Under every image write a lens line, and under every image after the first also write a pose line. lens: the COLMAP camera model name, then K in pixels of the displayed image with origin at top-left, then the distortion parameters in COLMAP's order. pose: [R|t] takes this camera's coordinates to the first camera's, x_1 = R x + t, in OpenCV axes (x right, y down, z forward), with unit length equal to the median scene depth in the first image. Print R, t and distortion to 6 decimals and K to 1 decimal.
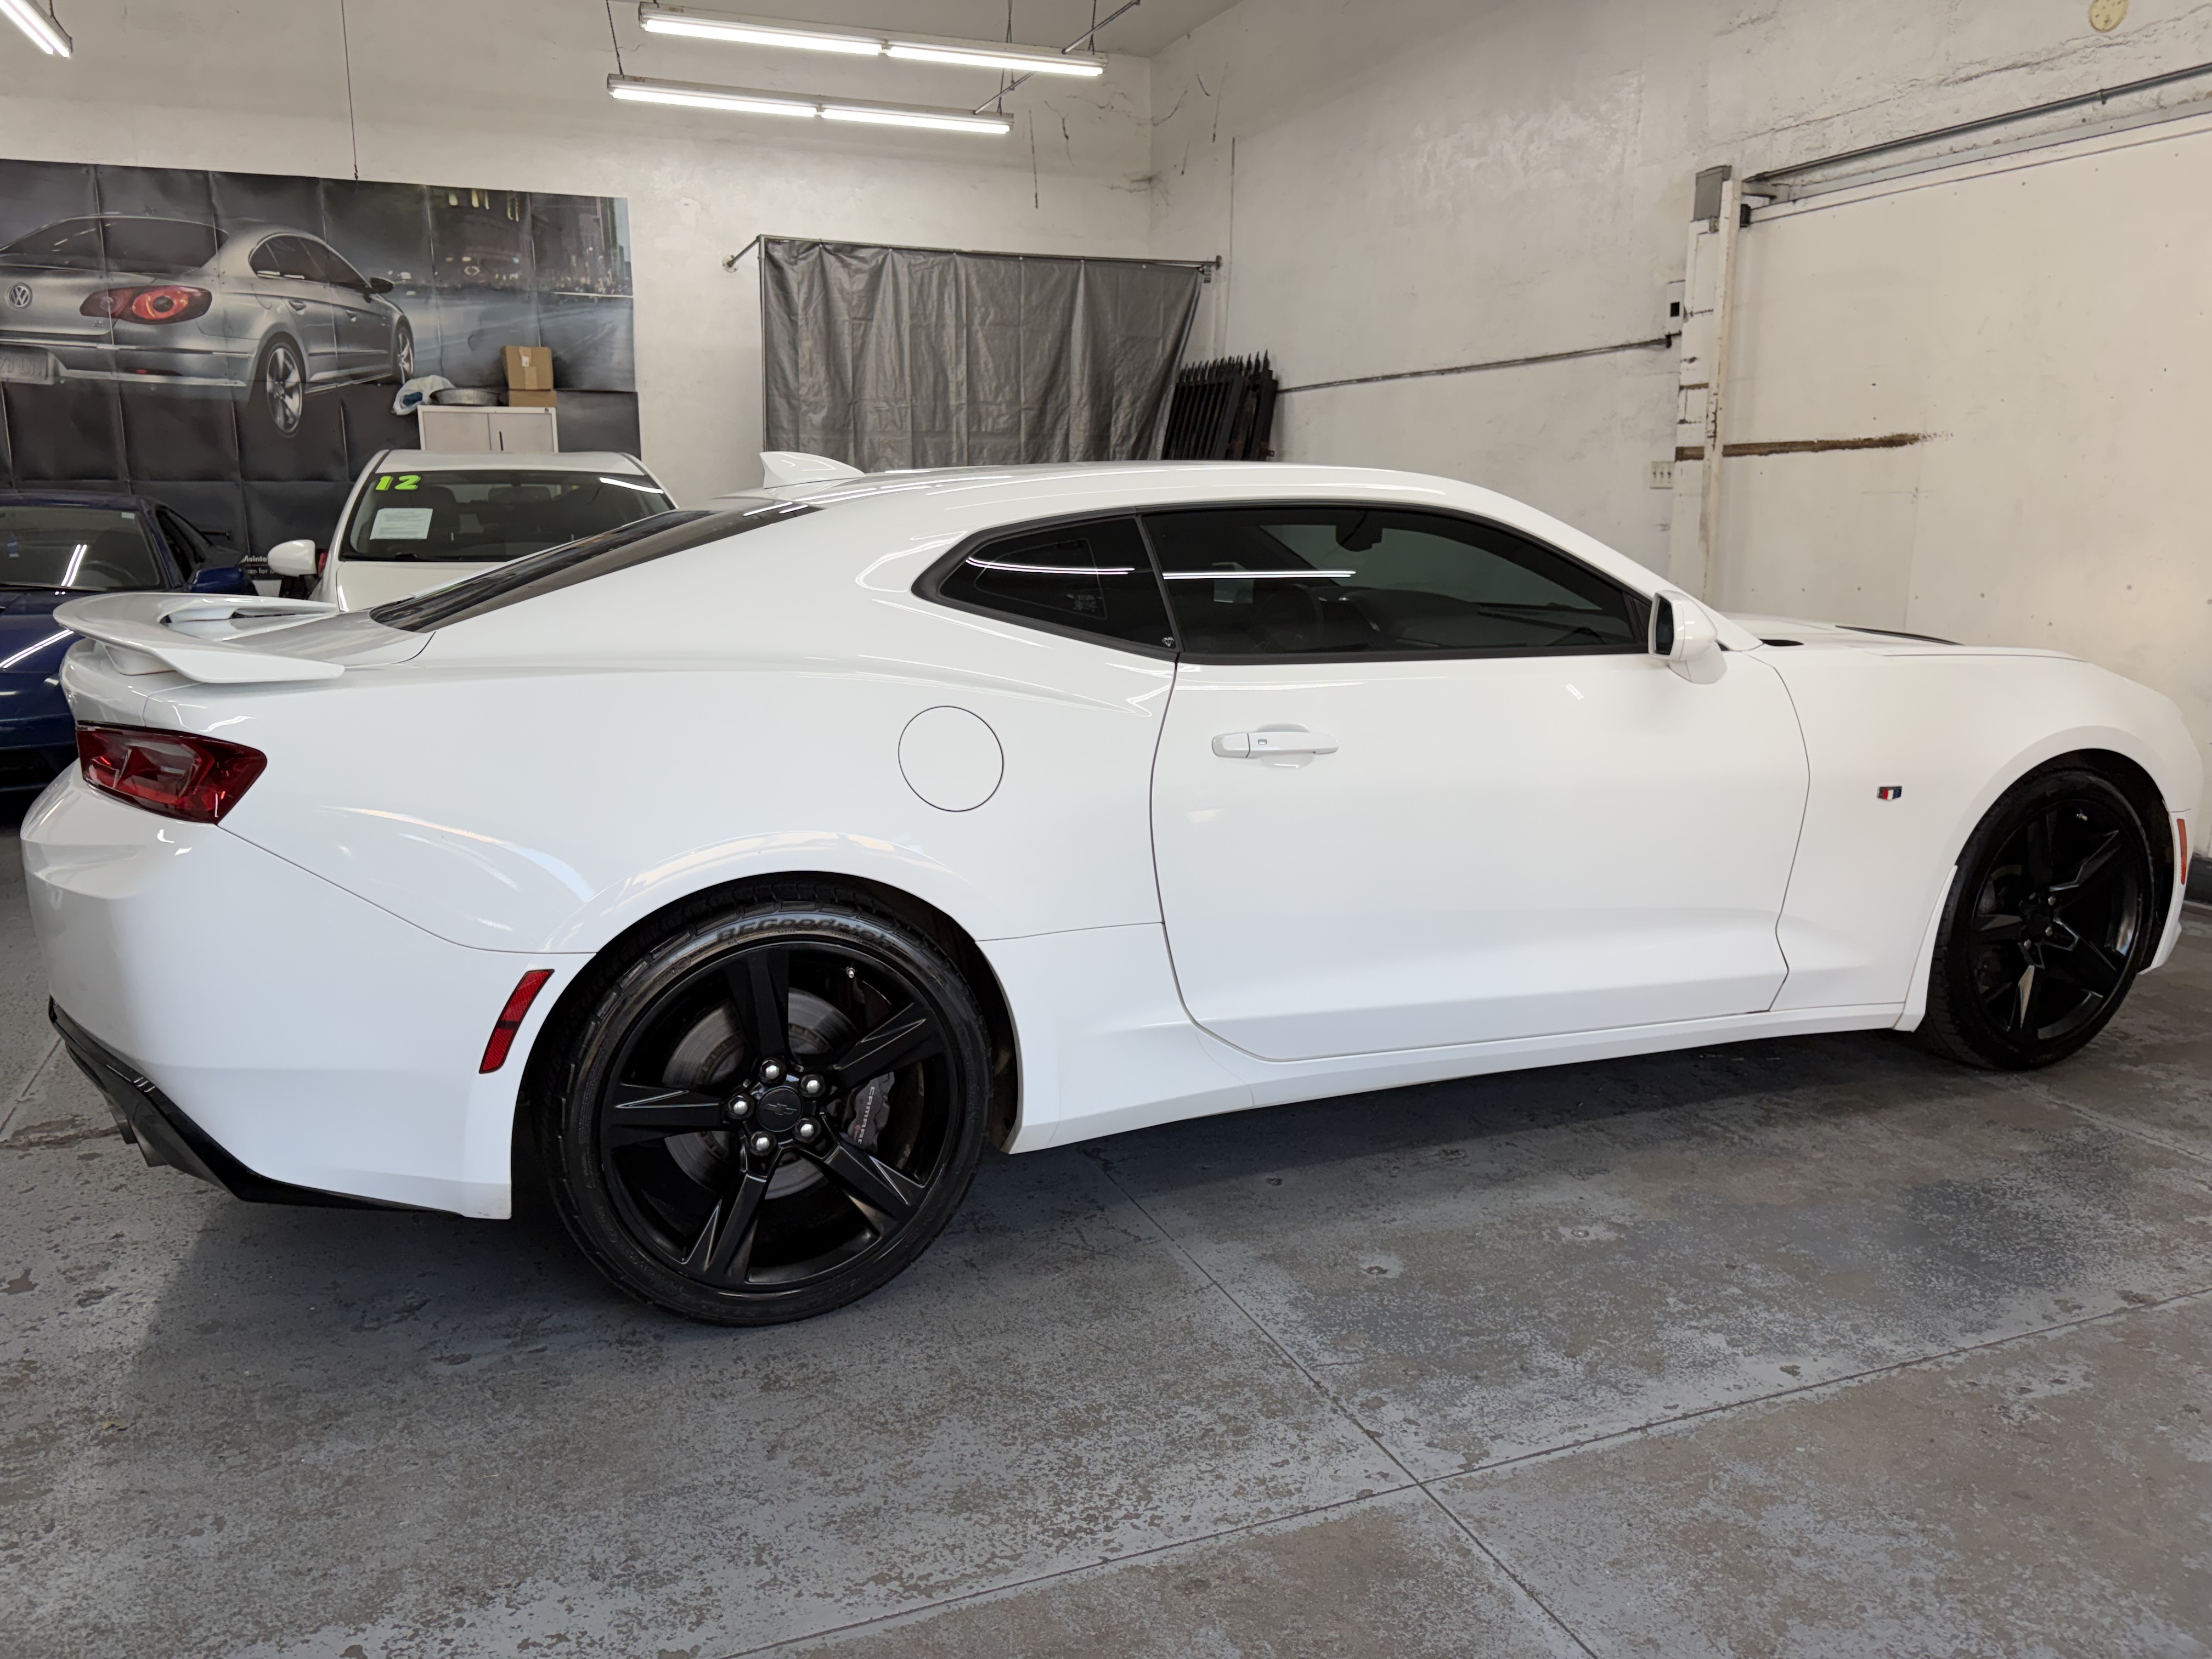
lens RADIAL K [[1696.9, 0, 1106.0], [0, 1696.9, 829.5], [0, 0, 1]] dist [0.041200, -0.044331]
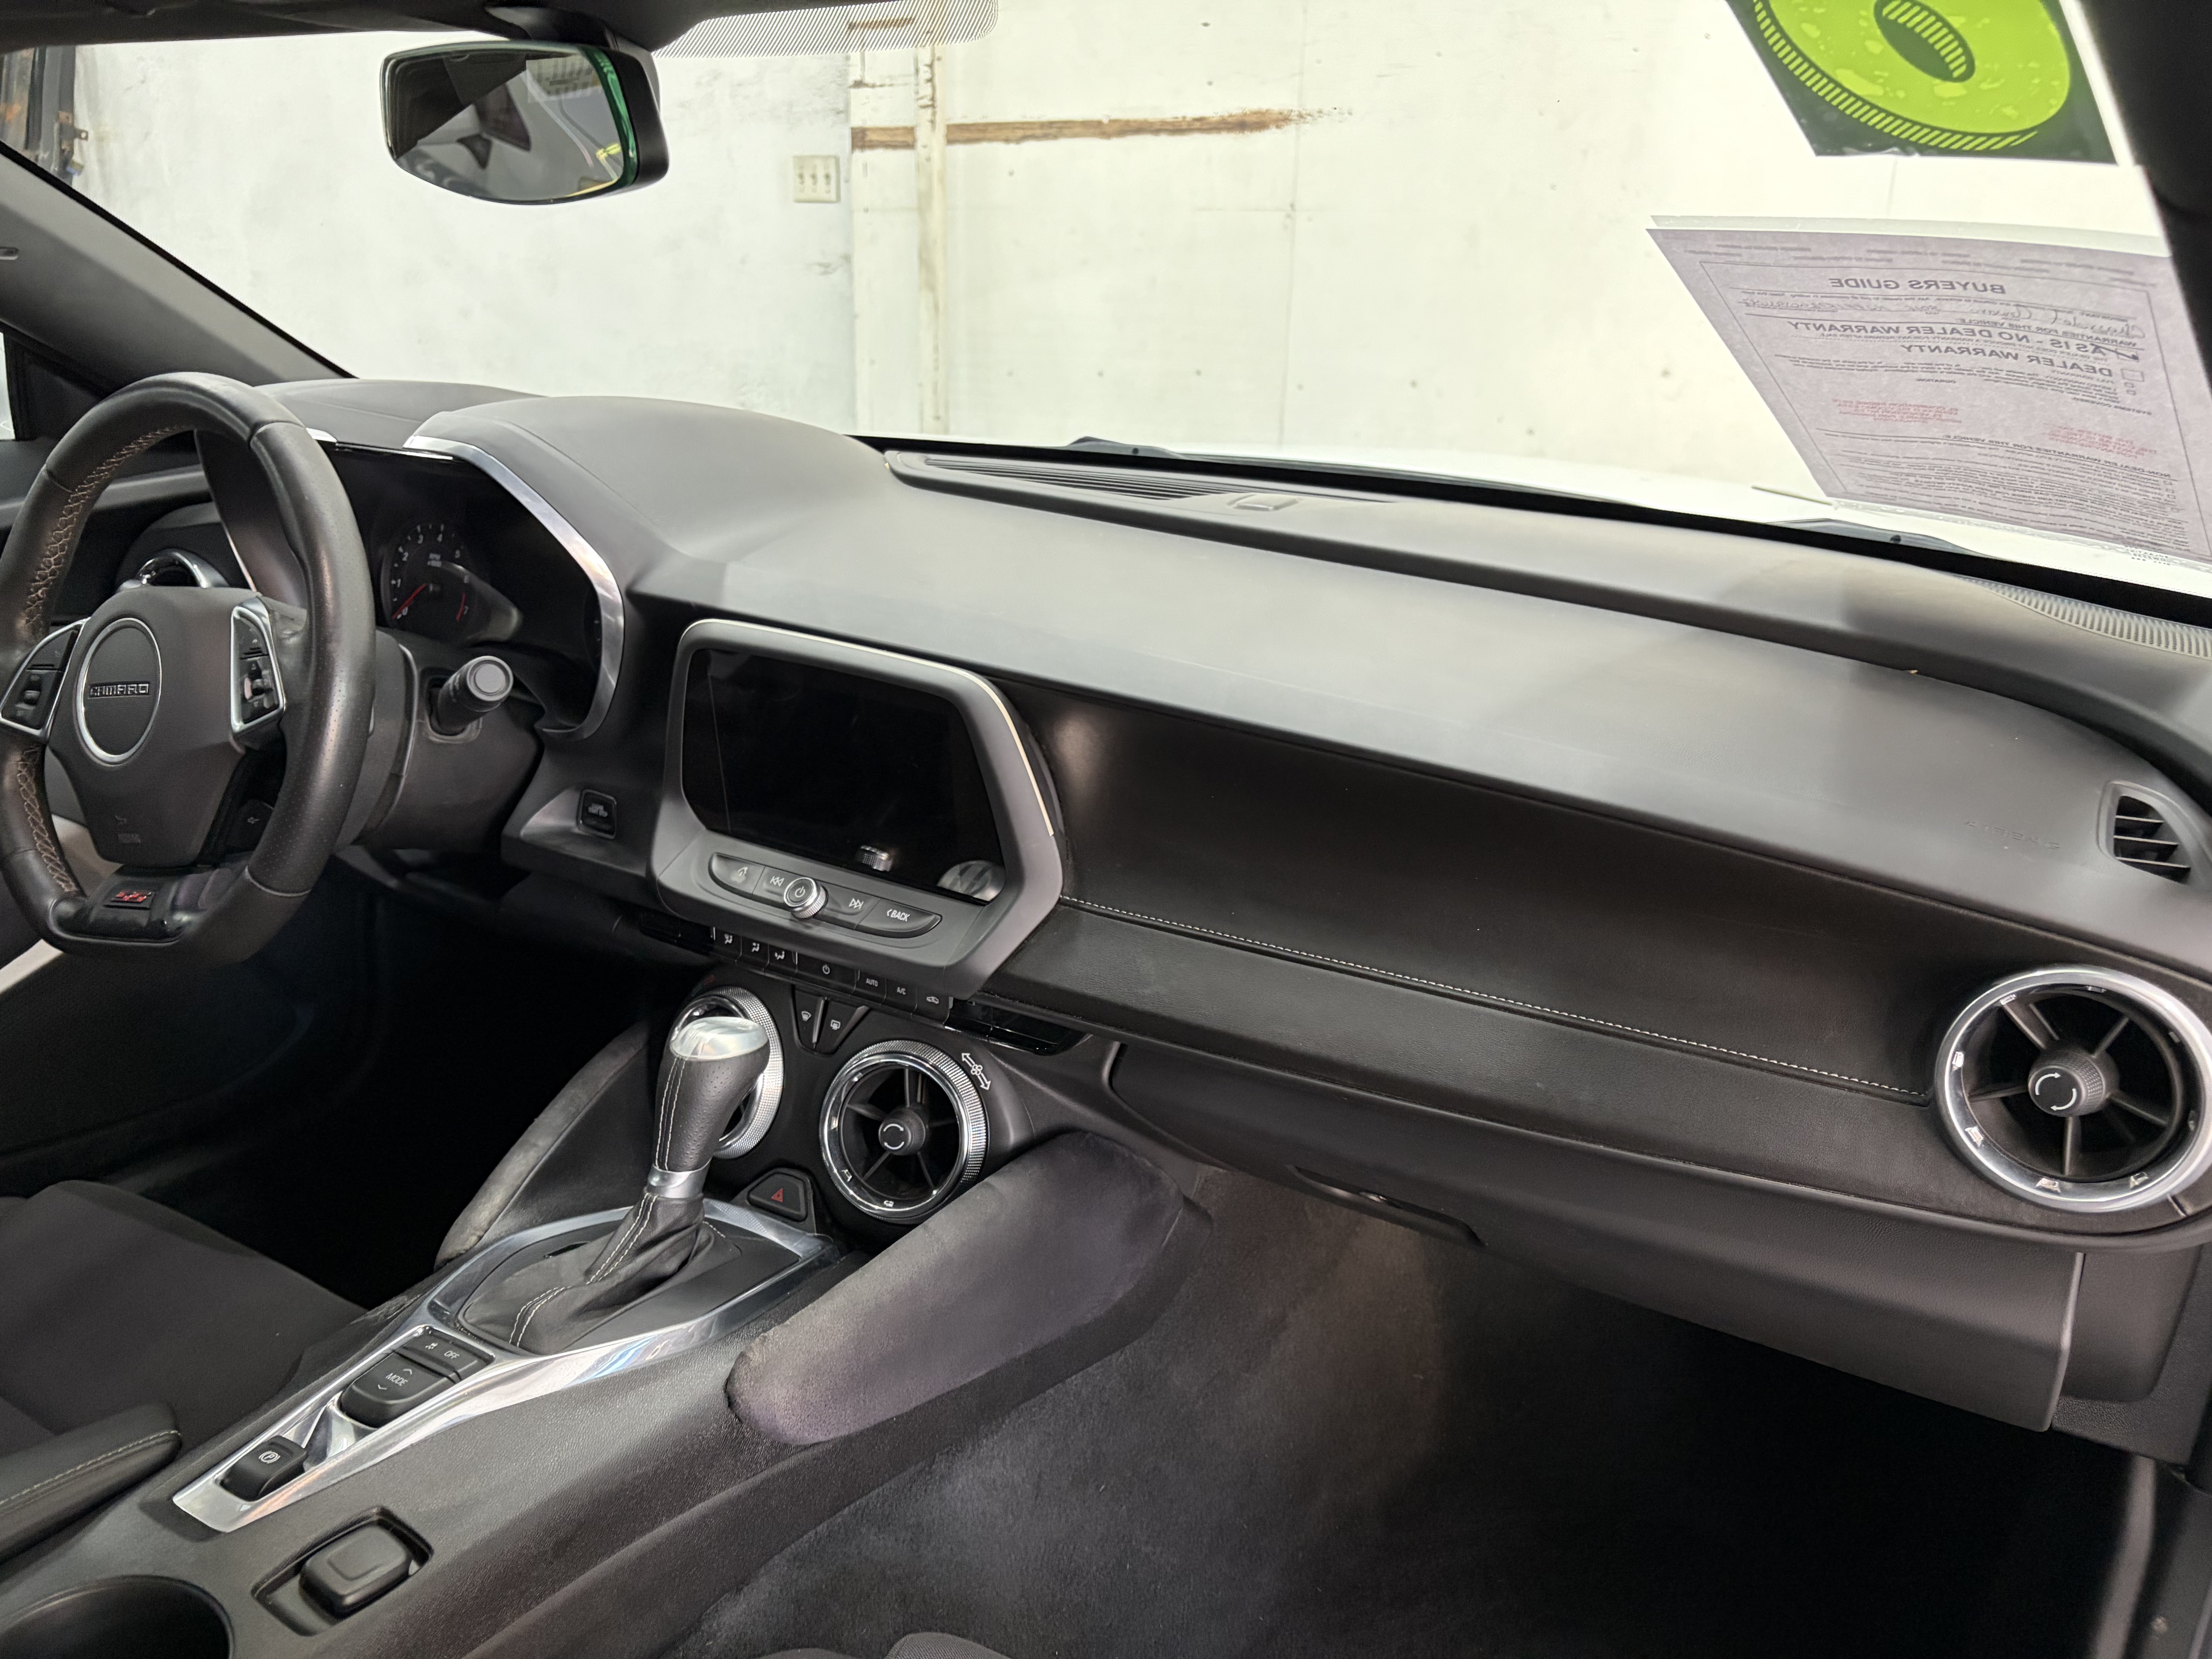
lens RADIAL K [[1685.5, 0, 1103.1], [0, 1685.5, 778.4], [0, 0, 1]] dist [0.019137, -0.003618]
pose [[0.820961, -0.141900, 0.553071, 0.030857], [0.083234, 0.988022, 0.129943, -0.047792], [-0.564885, -0.060644, 0.822938, 0.316754]]
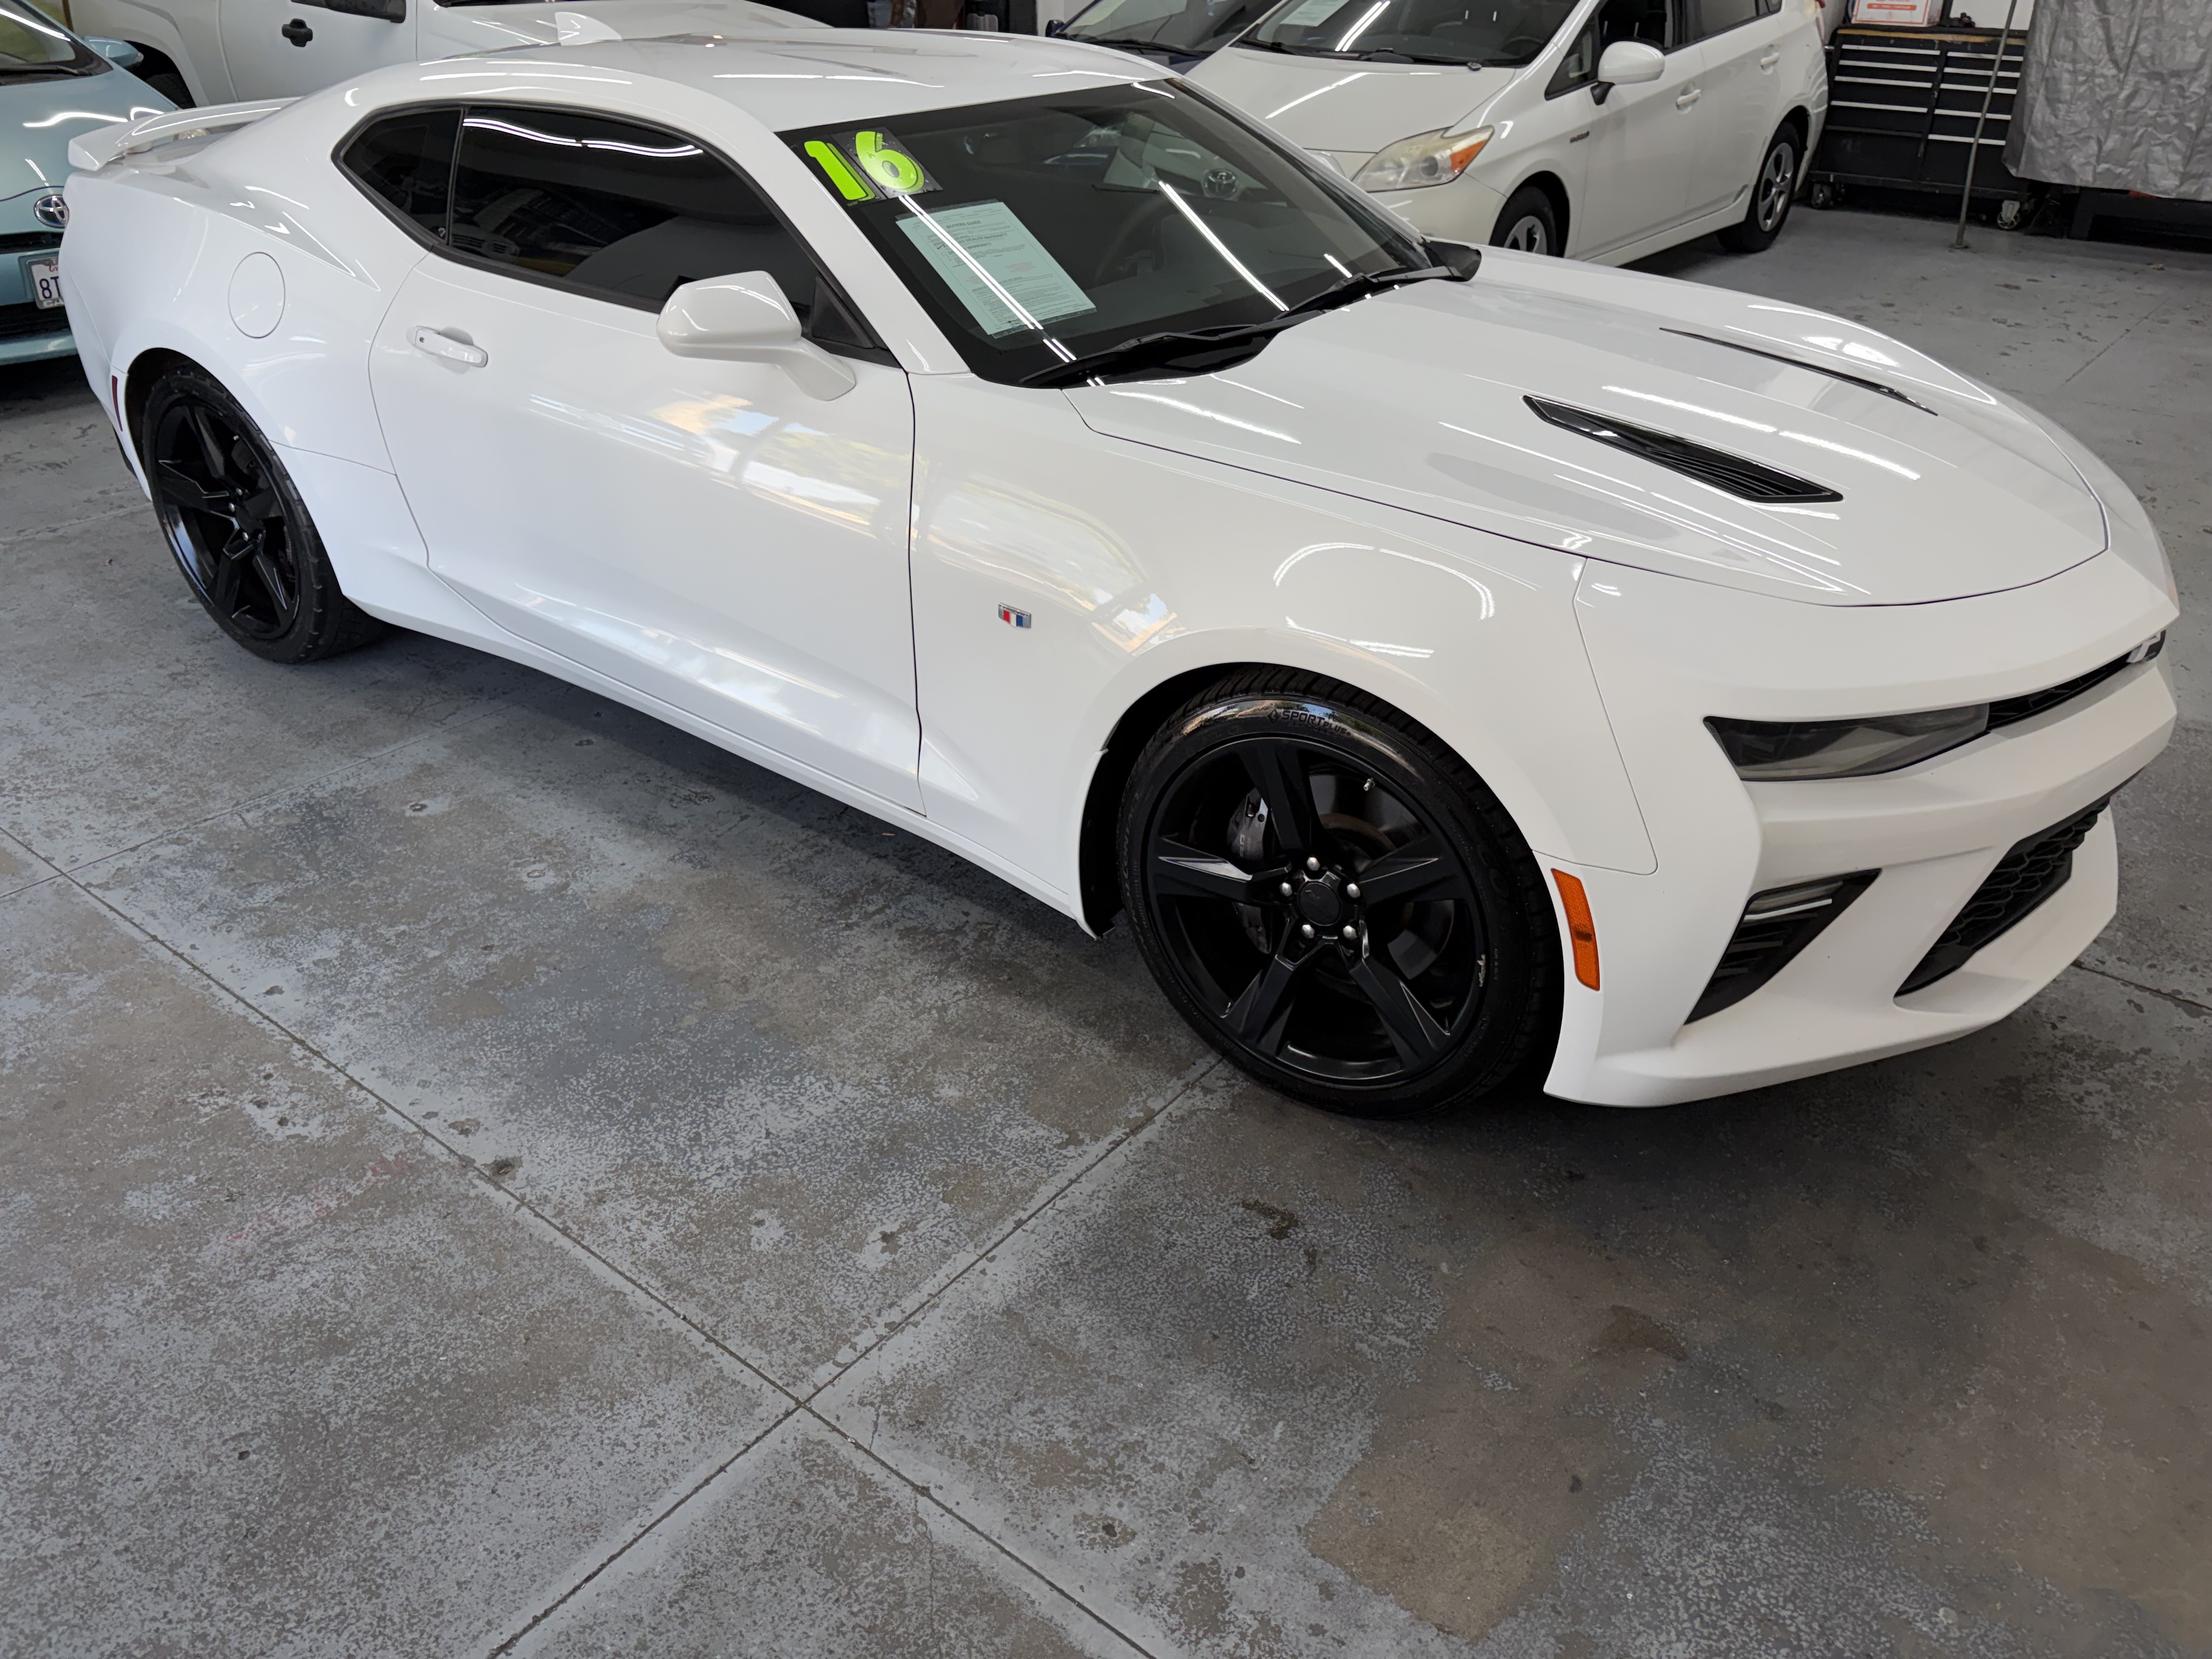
lens RADIAL K [[1696.9, 0, 1106.0], [0, 1696.9, 829.5], [0, 0, 1]] dist [0.041200, -0.044331]
pose [[0.486963, 0.429464, -0.760544, 0.372286], [-0.175734, 0.901132, 0.396332, -0.082118], [0.855561, -0.059346, 0.514289, 0.223662]]
